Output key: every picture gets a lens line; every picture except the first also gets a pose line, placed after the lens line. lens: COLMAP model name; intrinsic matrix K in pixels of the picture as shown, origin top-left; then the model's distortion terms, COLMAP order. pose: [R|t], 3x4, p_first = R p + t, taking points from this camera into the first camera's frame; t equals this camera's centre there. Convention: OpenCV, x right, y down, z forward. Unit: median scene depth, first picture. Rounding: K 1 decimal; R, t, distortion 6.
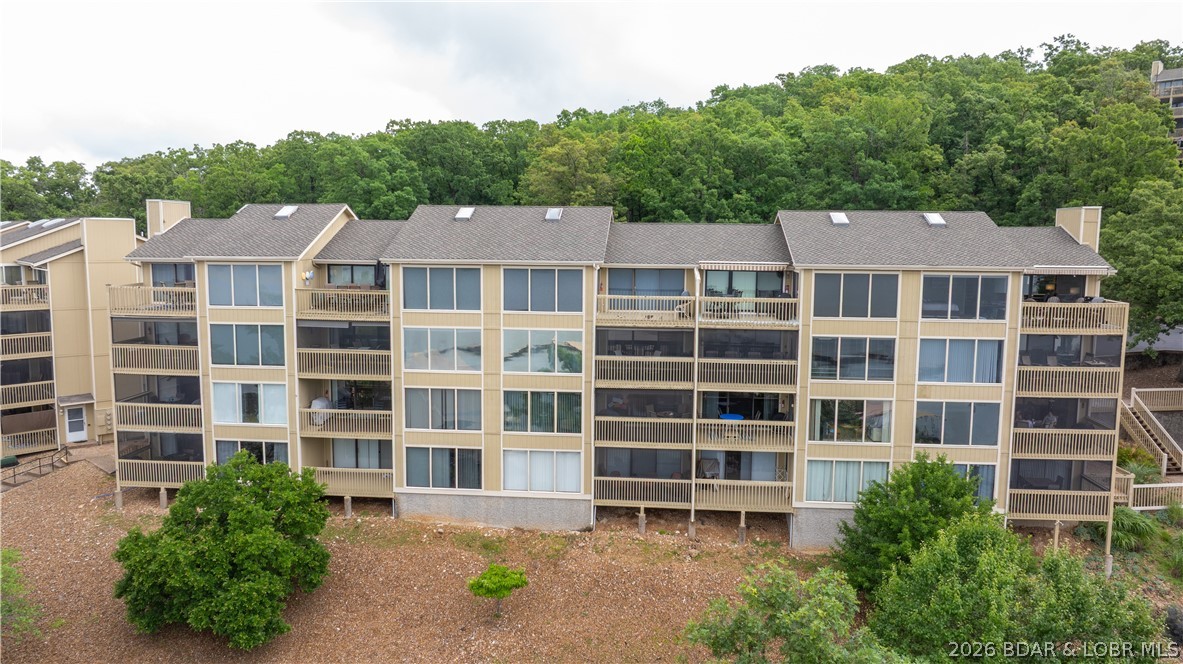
lens RADIAL K [[804.9, 0, 588.7], [0, 804.9, 333.4], [0, 0, 1]] dist [-0.021234, 0.002540]
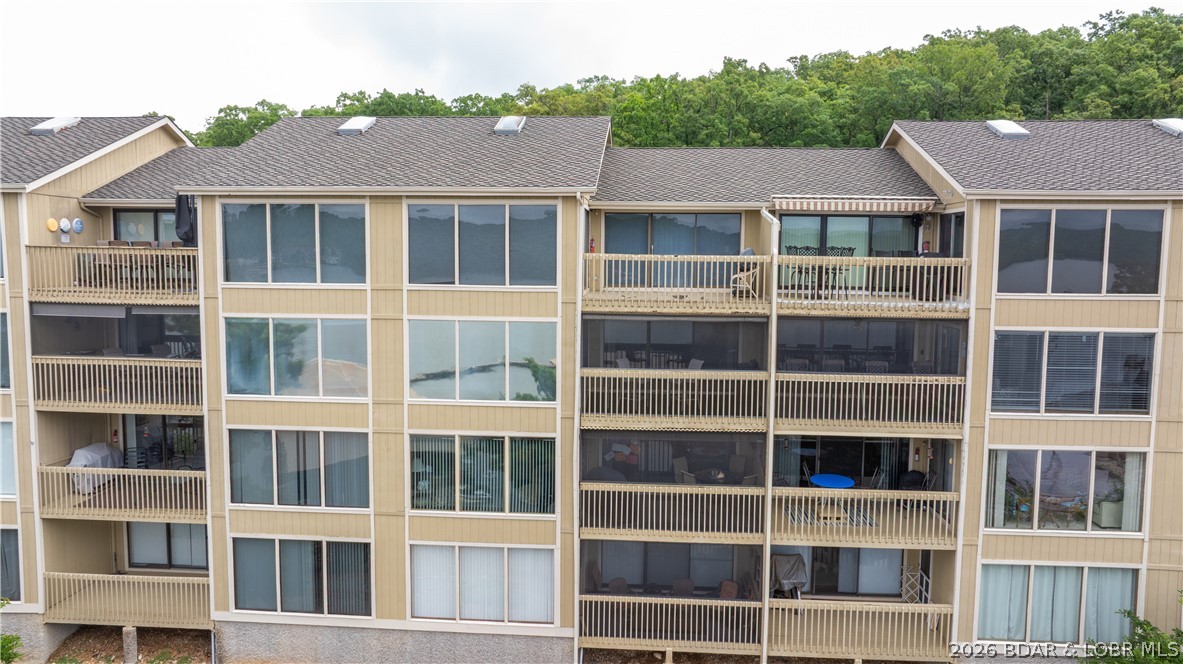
lens RADIAL K [[804.9, 0, 592.1], [0, 804.9, 327.3], [0, 0, 1]] dist [-0.021234, 0.002540]
pose [[0.999877, -0.000994, 0.015653, 0.007081], [0.001475, 0.999526, -0.030765, 0.016610], [-0.015615, 0.030784, 0.999404, 0.458624]]
